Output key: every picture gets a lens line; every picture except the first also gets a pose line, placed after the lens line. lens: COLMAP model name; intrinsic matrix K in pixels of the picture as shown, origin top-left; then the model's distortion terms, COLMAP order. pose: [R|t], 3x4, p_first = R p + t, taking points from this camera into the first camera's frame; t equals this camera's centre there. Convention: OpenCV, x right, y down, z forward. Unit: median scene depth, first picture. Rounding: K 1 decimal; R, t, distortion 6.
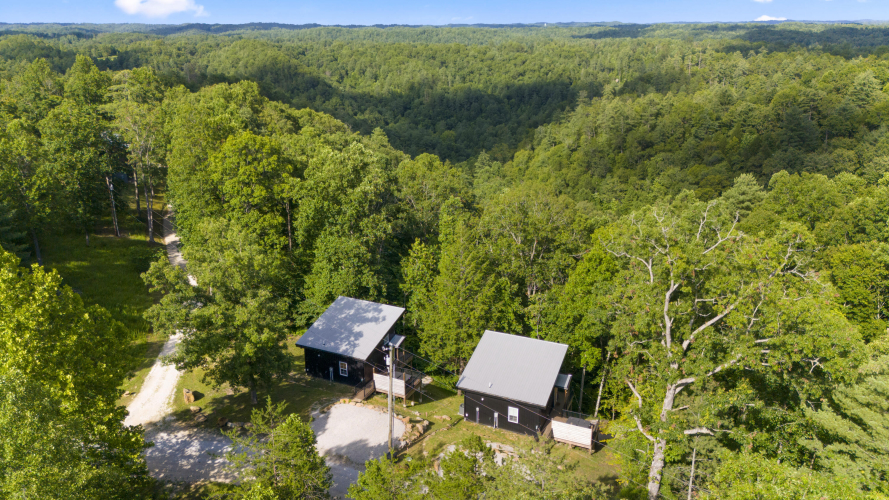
lens RADIAL K [[650.9, 0, 444.5], [0, 650.9, 250.0], [0, 0, 1]] dist [0.083149, -0.081646]
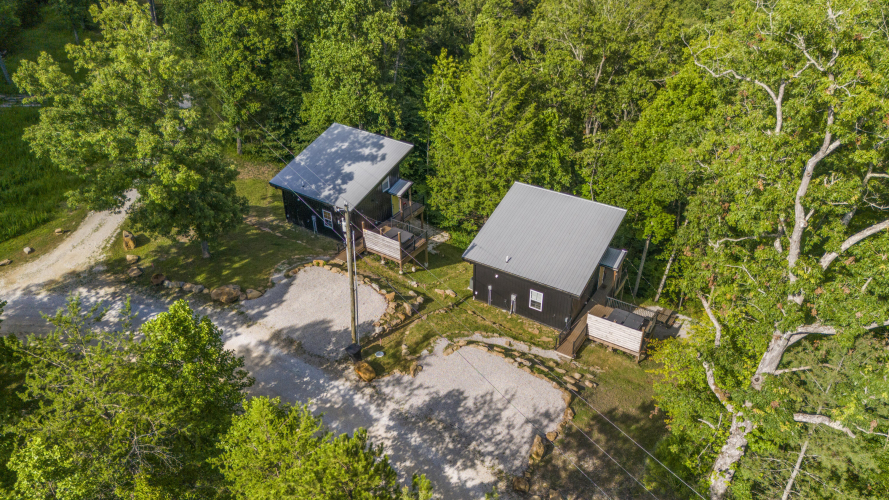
lens RADIAL K [[650.9, 0, 444.5], [0, 650.9, 250.0], [0, 0, 1]] dist [0.083149, -0.081646]
pose [[0.990464, 0.073306, -0.116652, 0.075394], [-0.040362, 0.963937, 0.263052, 0.007748], [0.131728, -0.255835, 0.957704, 0.267633]]
